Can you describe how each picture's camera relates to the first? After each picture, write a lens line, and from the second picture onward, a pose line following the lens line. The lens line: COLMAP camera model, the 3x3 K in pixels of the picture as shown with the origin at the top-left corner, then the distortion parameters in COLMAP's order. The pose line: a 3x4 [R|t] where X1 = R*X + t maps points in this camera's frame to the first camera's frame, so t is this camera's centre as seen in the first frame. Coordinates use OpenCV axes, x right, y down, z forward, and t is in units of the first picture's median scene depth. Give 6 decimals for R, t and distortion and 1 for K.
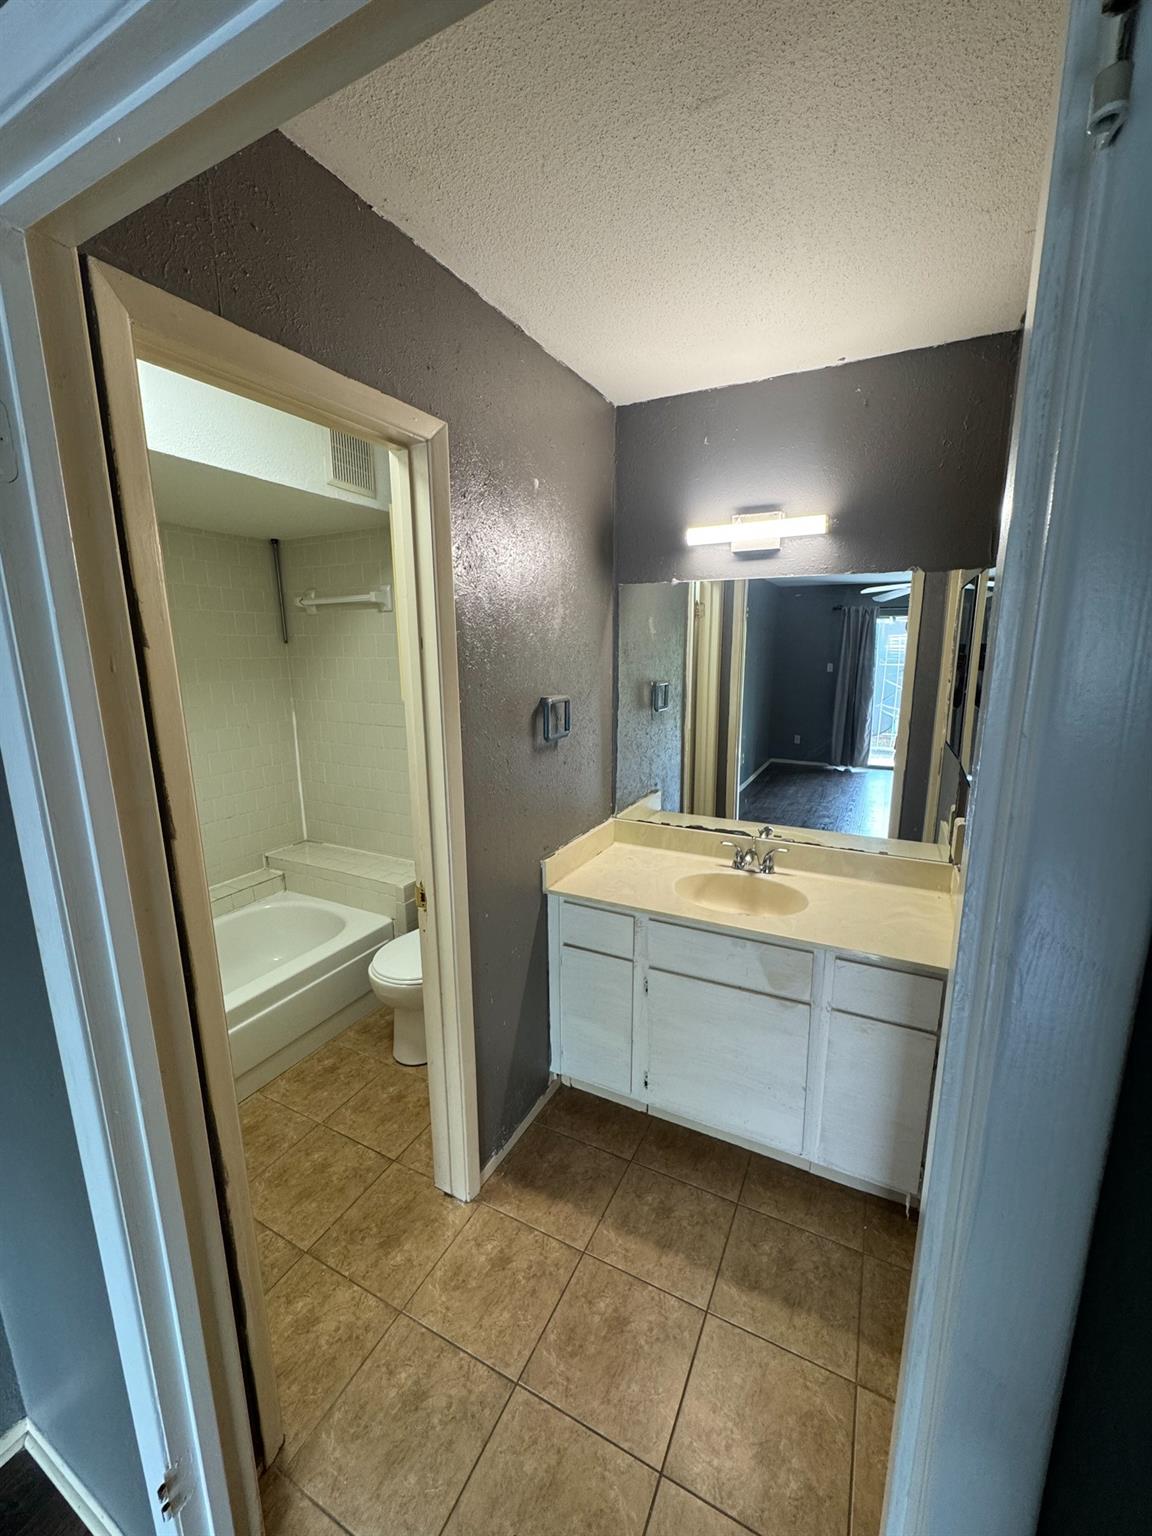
lens RADIAL K [[613.1, 0, 575.3], [0, 613.1, 765.4], [0, 0, 1]] dist [-0.001521, -0.000272]
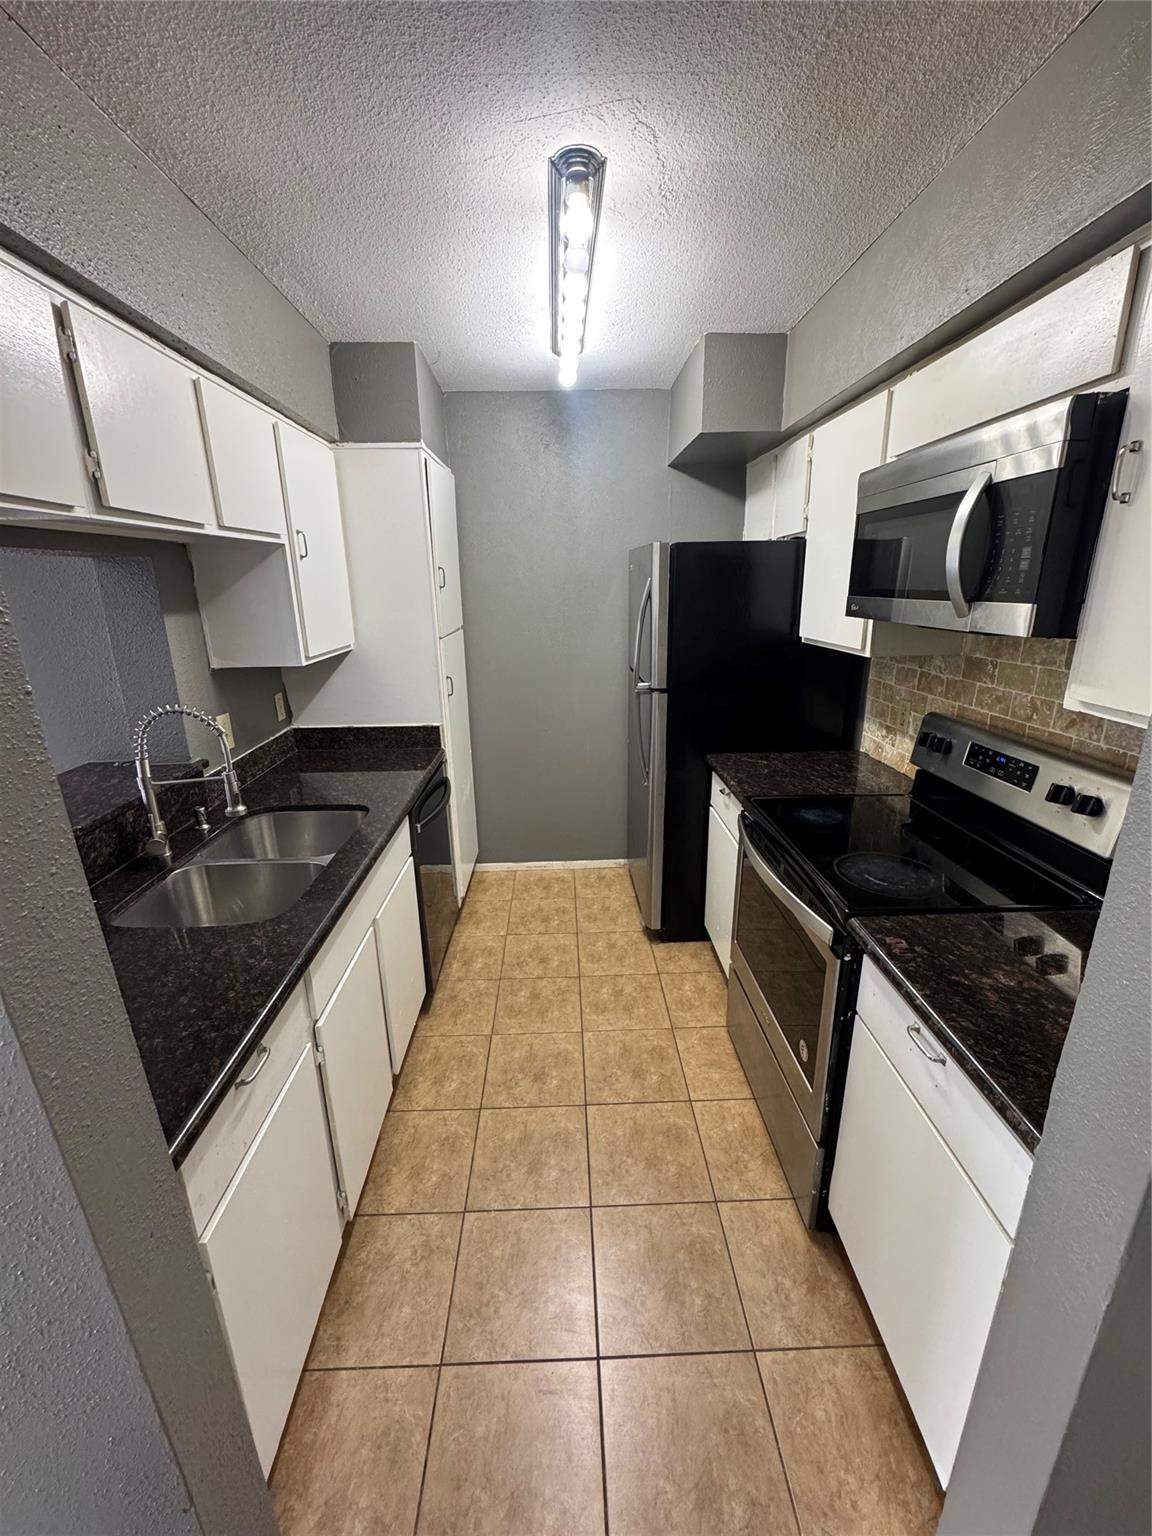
lens RADIAL K [[613.1, 0, 574.4], [0, 613.1, 771.9], [0, 0, 1]] dist [-0.001521, -0.000272]
pose [[0.876070, -0.145814, 0.459608, -0.247269], [0.097819, 0.987105, 0.126711, -0.022679], [-0.472158, -0.066049, 0.879036, 0.123656]]
